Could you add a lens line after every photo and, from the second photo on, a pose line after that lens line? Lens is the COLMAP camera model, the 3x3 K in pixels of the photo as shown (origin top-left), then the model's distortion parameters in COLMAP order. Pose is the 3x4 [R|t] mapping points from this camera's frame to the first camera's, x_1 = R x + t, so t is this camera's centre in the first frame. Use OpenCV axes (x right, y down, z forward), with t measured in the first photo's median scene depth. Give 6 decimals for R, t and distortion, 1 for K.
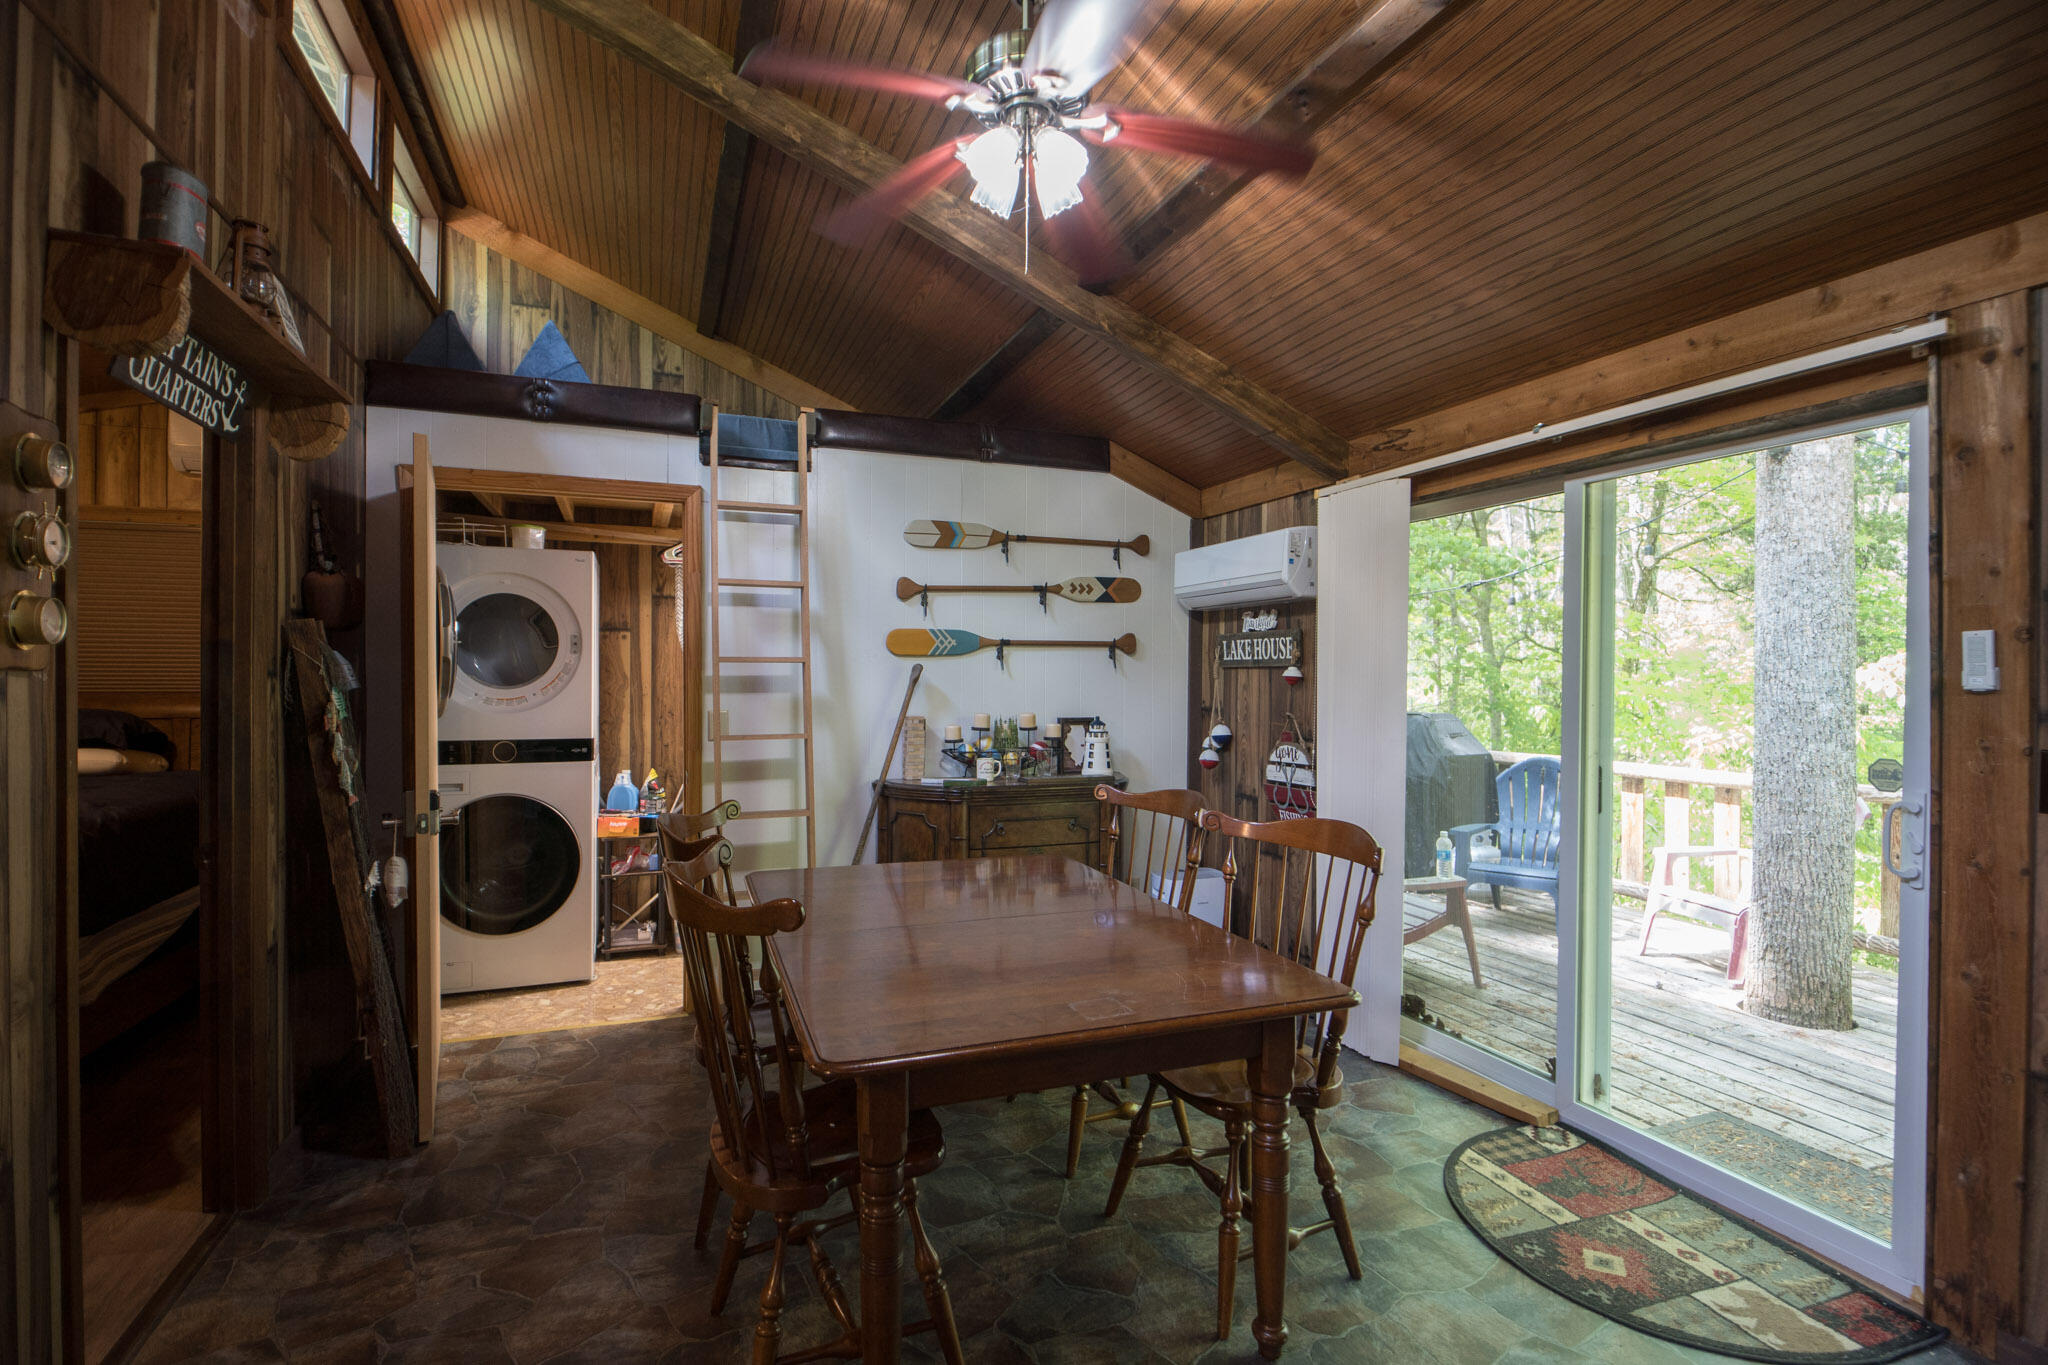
lens RADIAL K [[971.9, 0, 1019.7], [0, 971.9, 678.0], [0, 0, 1]] dist [0.009459, -0.015152]
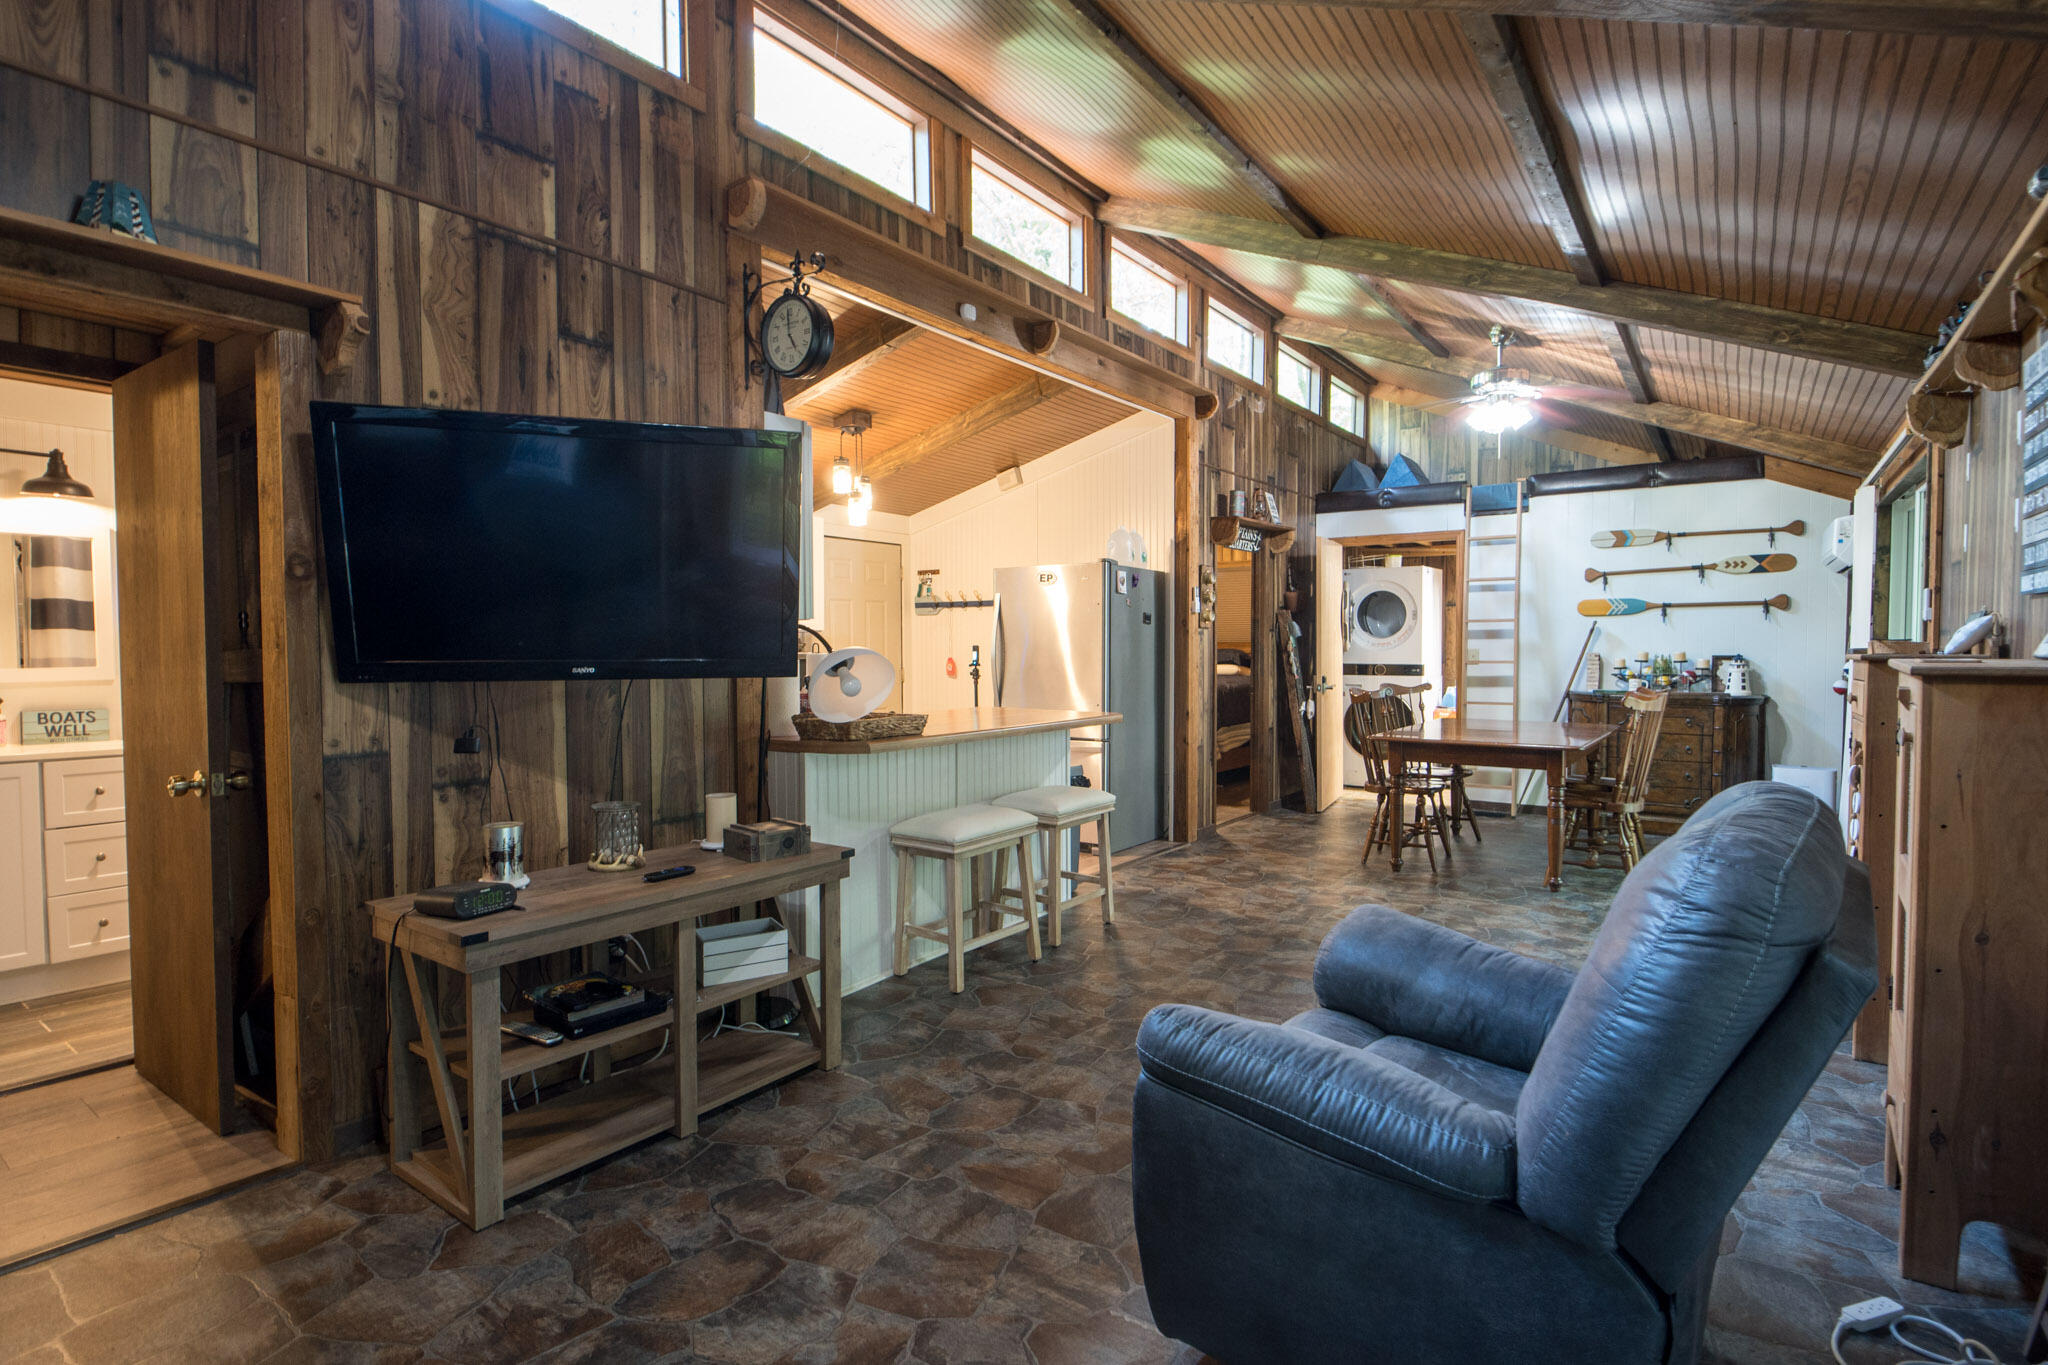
lens RADIAL K [[1047.9, 0, 1028.8], [0, 1047.9, 669.1], [0, 0, 1]] dist [0.016352, -0.000587]
pose [[0.547815, 0.007137, -0.836569, 0.864002], [-0.001284, 0.999970, 0.007690, 0.054937], [0.836598, -0.003139, 0.547808, -0.773455]]
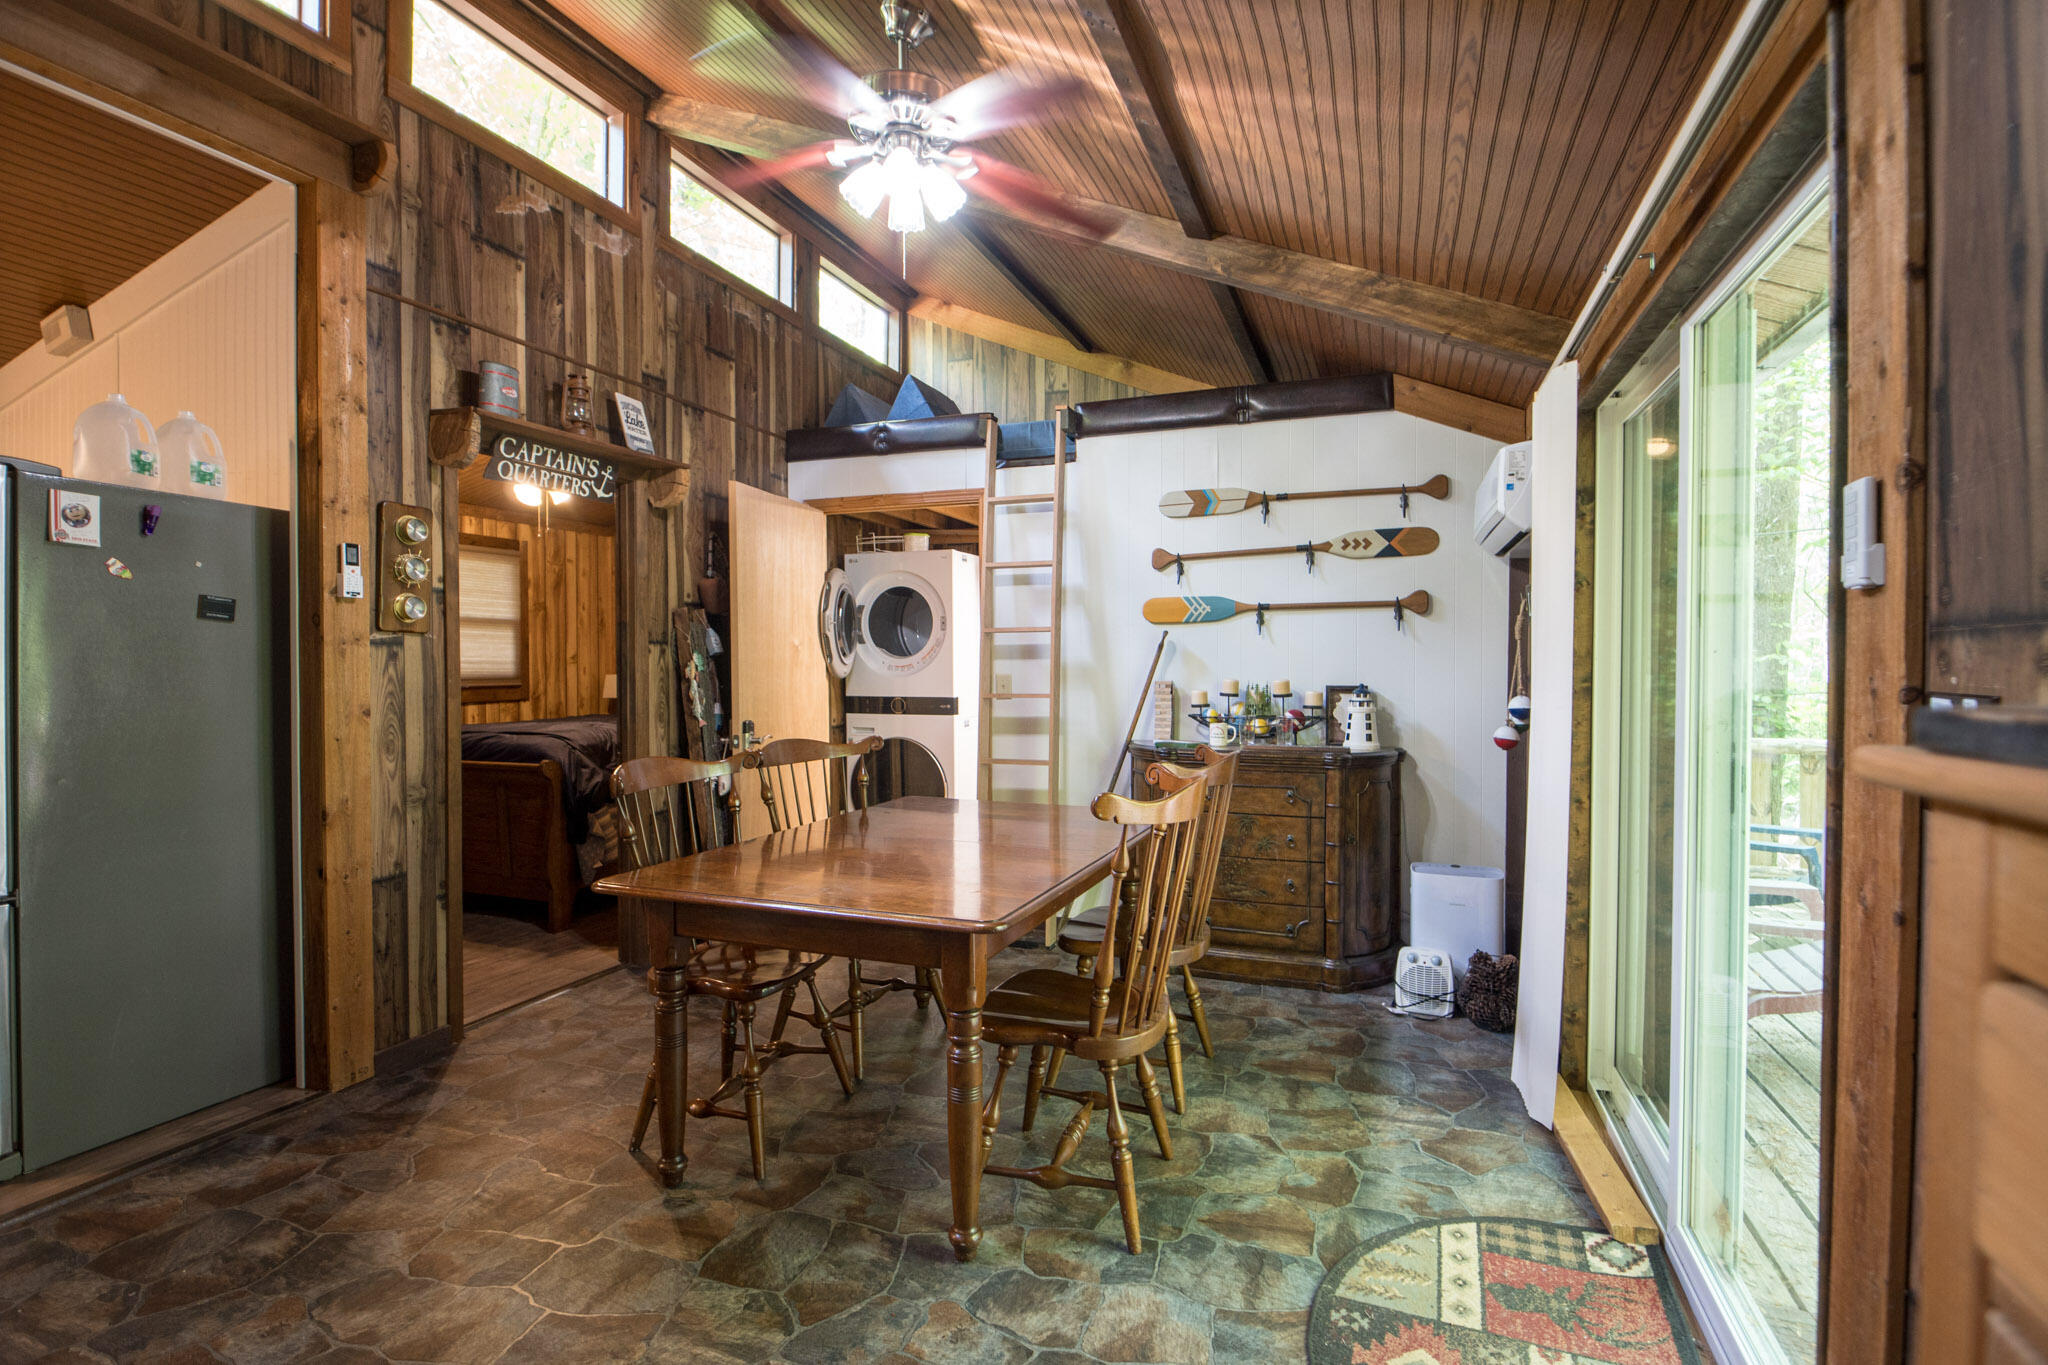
lens RADIAL K [[971.9, 0, 1019.7], [0, 971.9, 678.0], [0, 0, 1]] dist [0.009459, -0.015152]
pose [[0.743073, 0.003043, -0.669203, 0.481516], [0.002646, 0.999968, 0.007484, 0.028223], [0.669205, -0.007332, 0.743042, 0.123727]]
